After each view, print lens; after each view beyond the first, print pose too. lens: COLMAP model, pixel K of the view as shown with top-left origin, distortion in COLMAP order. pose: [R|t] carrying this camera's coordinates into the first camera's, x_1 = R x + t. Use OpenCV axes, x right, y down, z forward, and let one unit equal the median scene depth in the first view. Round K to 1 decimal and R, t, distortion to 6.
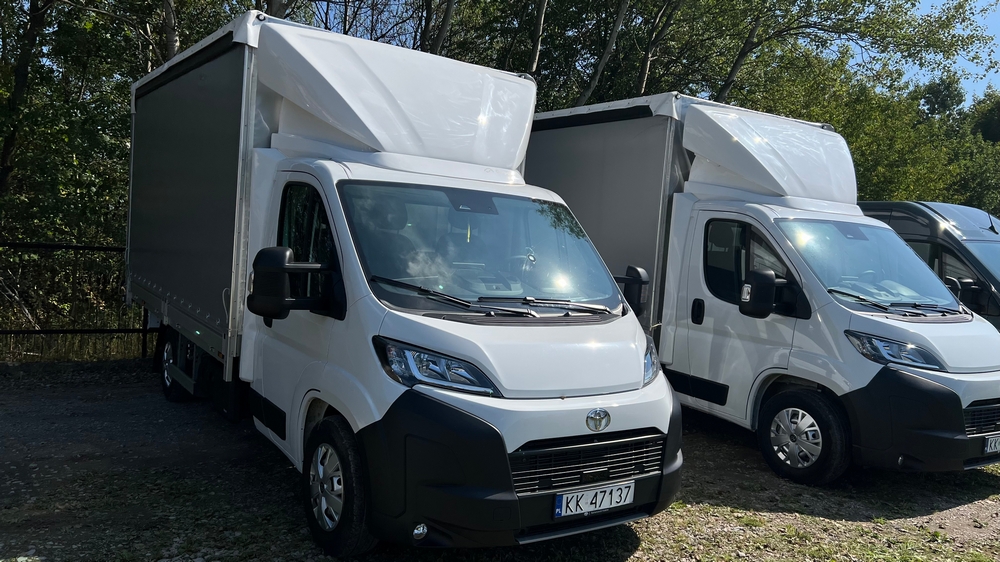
lens RADIAL K [[749.2, 0, 496.7], [0, 749.2, 280.6], [0, 0, 1]] dist [0.041223, -0.043215]
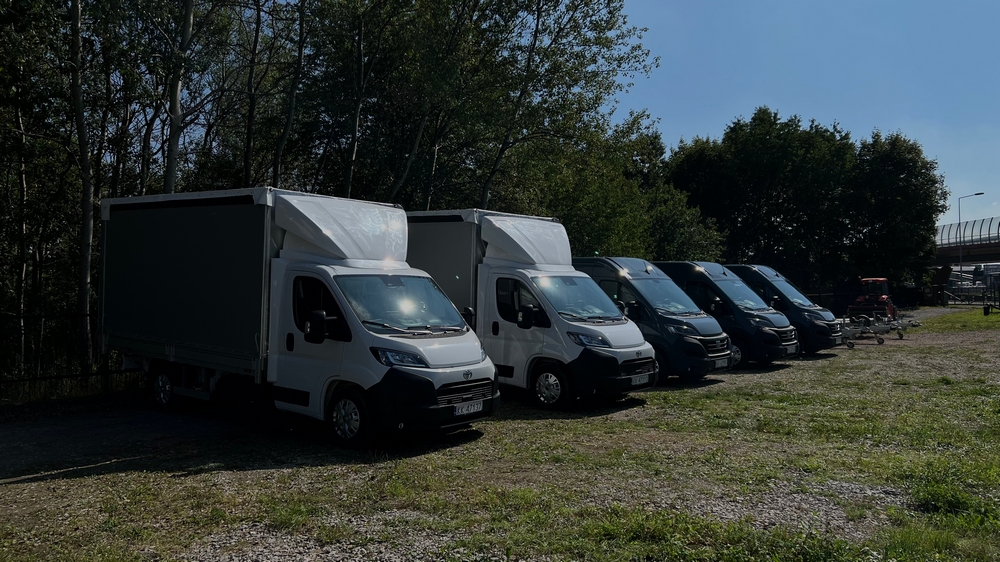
lens RADIAL K [[749.2, 0, 501.7], [0, 749.2, 278.0], [0, 0, 1]] dist [0.041223, -0.043215]
pose [[0.950316, -0.050224, 0.307209, -0.309267], [0.064177, 0.997308, -0.035480, -0.018315], [-0.304600, 0.053433, 0.950980, -0.849287]]
